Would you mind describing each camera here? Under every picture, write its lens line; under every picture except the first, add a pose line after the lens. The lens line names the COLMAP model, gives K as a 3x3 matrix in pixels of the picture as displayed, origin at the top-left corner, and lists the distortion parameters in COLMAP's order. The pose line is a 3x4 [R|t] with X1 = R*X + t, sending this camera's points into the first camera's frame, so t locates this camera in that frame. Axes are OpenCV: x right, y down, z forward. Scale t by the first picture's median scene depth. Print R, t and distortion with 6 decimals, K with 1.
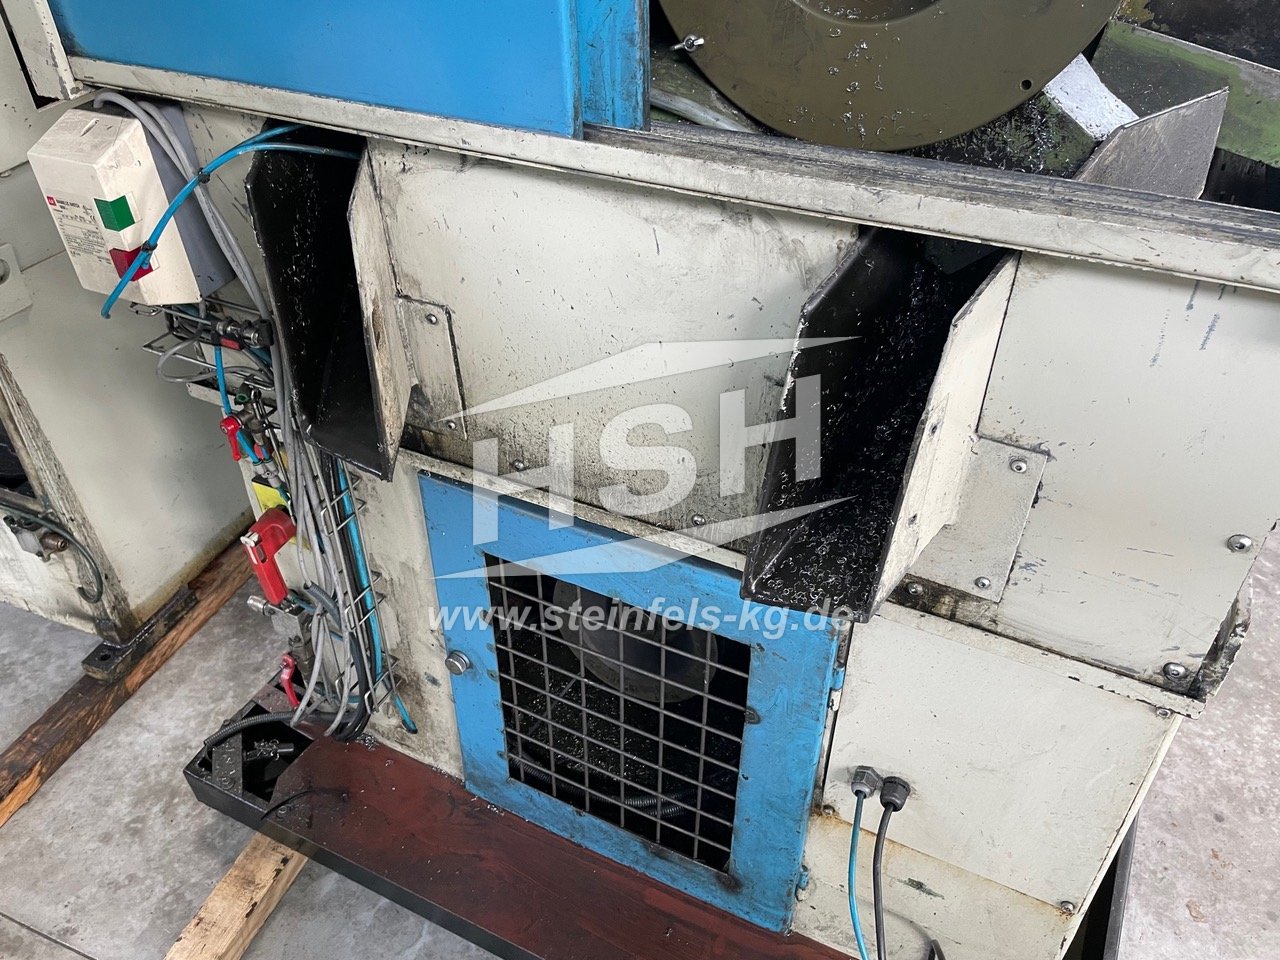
lens RADIAL K [[985.0, 0, 641.0], [0, 985.0, 476.7], [0, 0, 1]] dist [0.053088, -0.092257]
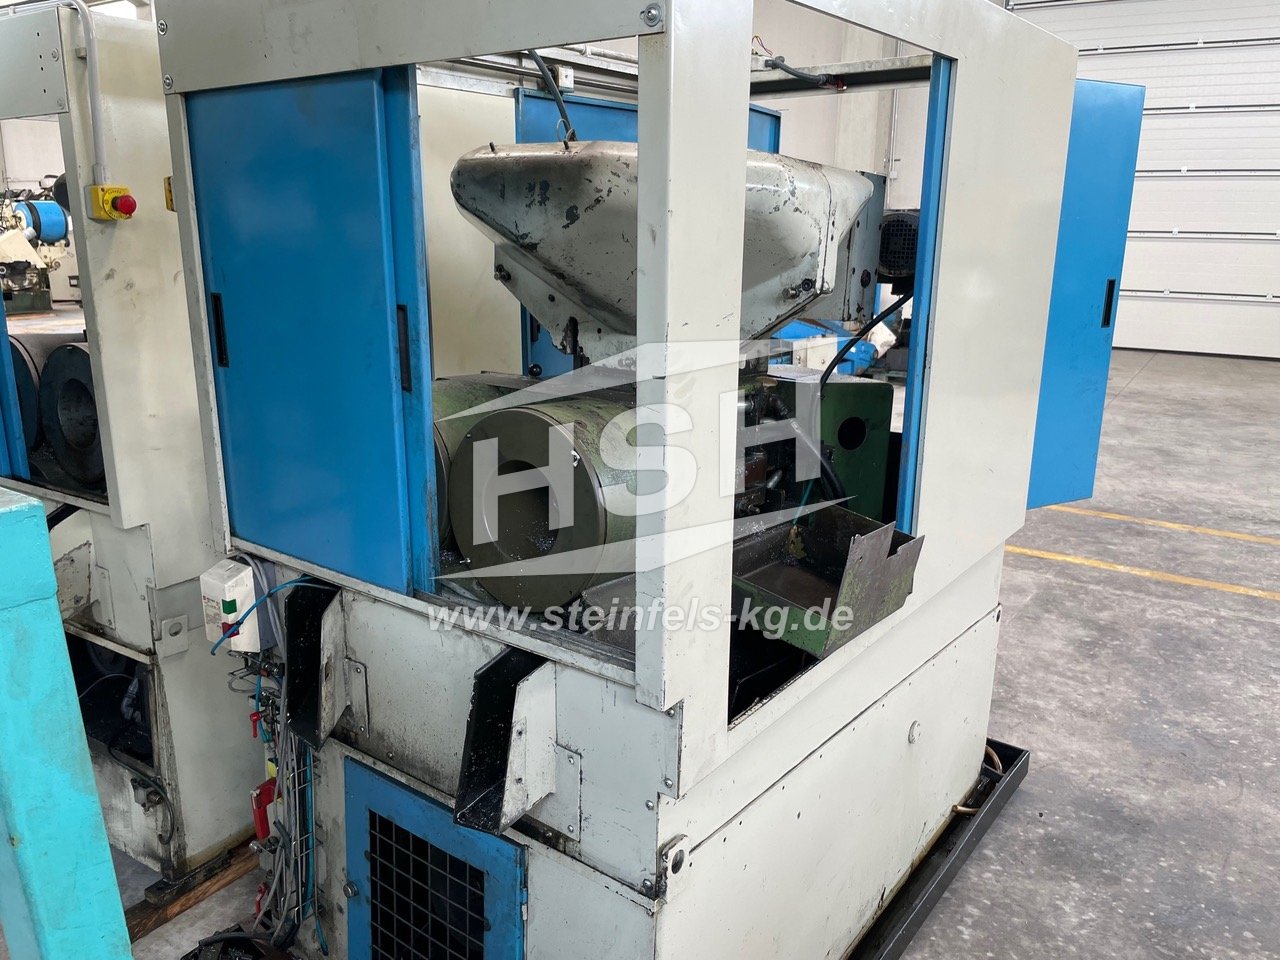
lens RADIAL K [[985.0, 0, 657.9], [0, 985.0, 449.0], [0, 0, 1]] dist [0.053088, -0.092257]
pose [[0.985076, 0.069409, -0.157505, 0.688744], [-0.130521, 0.897772, -0.420677, 0.209314], [0.112205, 0.434957, 0.893433, -0.952567]]
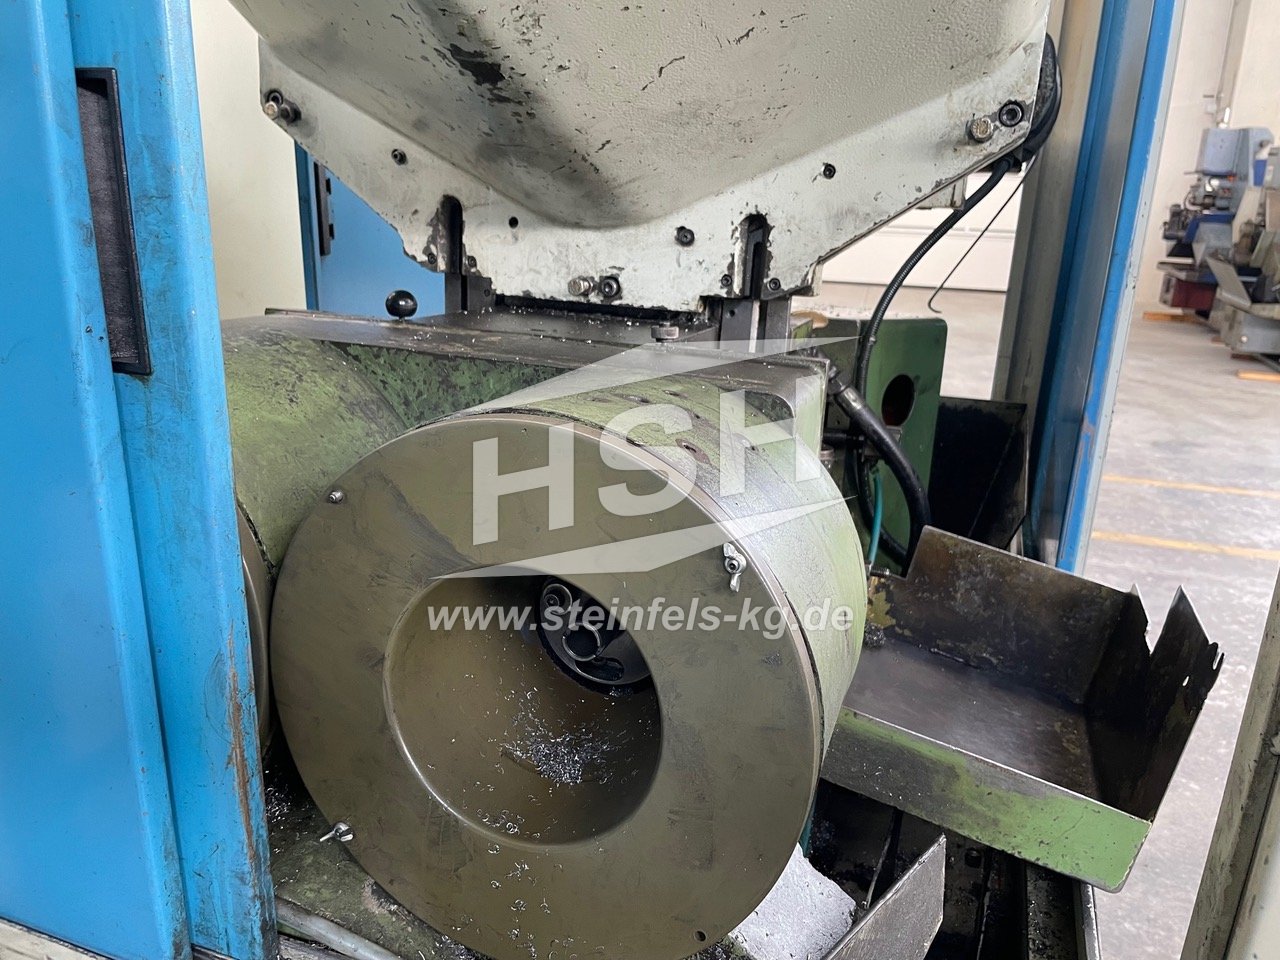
lens RADIAL K [[985.0, 0, 658.3], [0, 985.0, 453.8], [0, 0, 1]] dist [0.053088, -0.092257]
pose [[0.988533, 0.015317, 0.150226, 0.151758], [0.042590, 0.926171, -0.374690, -0.327226], [-0.144874, 0.376792, 0.914899, 0.036728]]
